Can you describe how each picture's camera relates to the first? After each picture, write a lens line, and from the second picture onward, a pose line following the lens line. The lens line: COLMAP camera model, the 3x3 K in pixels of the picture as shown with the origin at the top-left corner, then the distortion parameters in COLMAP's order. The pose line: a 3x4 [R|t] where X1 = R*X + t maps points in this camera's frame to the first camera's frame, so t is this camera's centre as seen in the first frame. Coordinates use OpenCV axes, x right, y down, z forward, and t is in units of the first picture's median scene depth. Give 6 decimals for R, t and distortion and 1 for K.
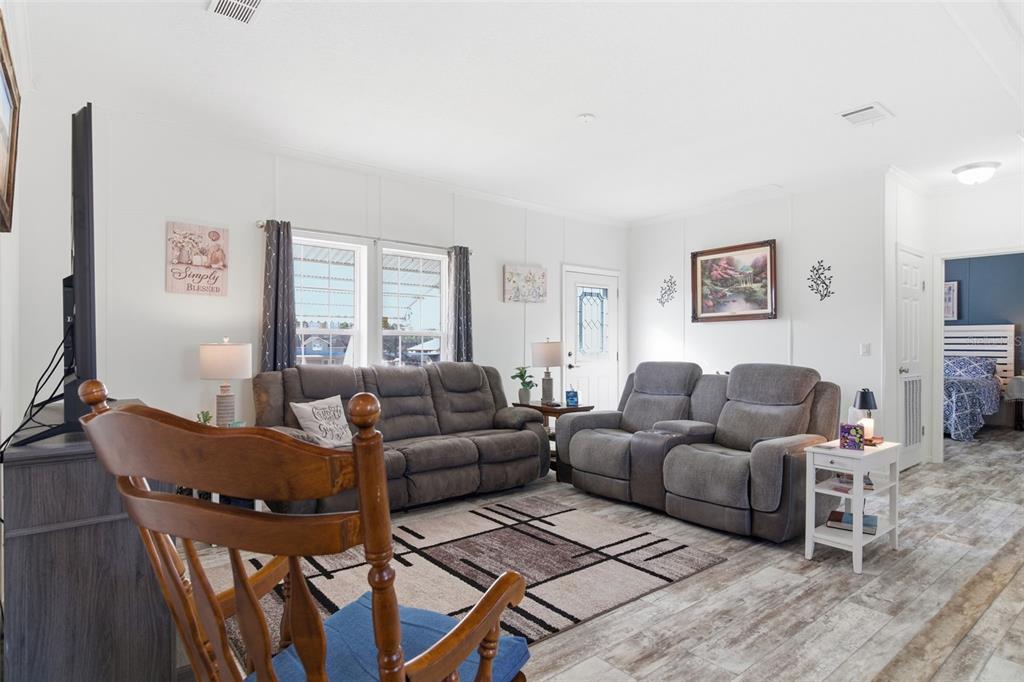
lens RADIAL K [[563.6, 0, 512.0], [0, 563.6, 341.0], [0, 0, 1]] dist [0.021852, -0.001054]
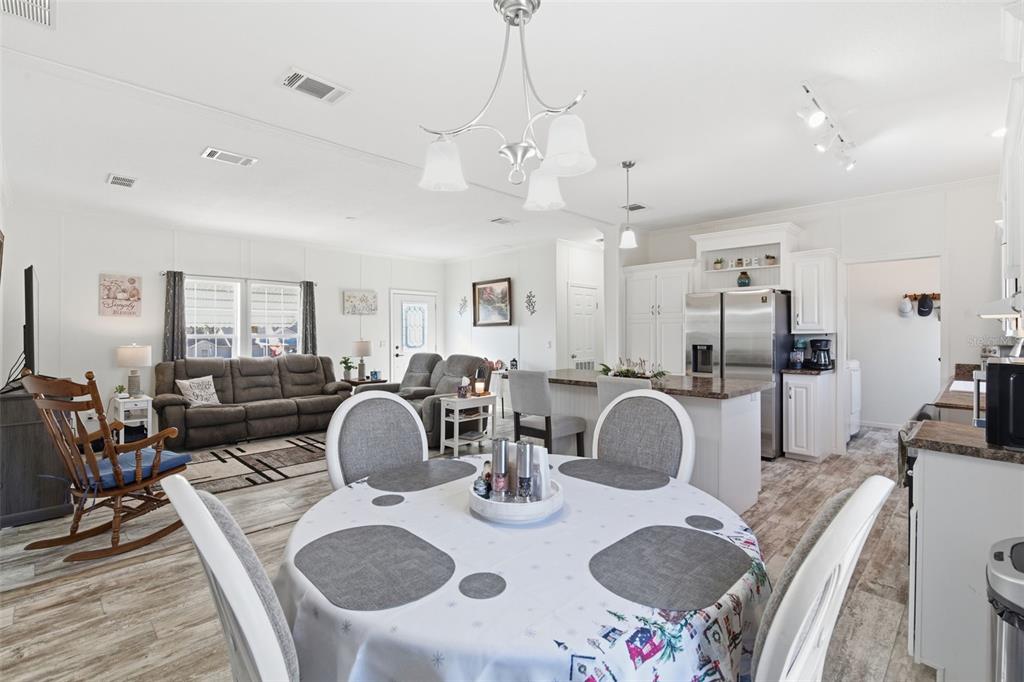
lens RADIAL K [[473.1, 0, 510.2], [0, 473.1, 329.8], [0, 0, 1]] dist [0.000239, 0.000280]
pose [[0.994812, -0.003807, 0.101660, 0.397945], [0.003821, 0.999993, 0.000058, -0.033587], [-0.101660, 0.000331, 0.994819, -0.450589]]
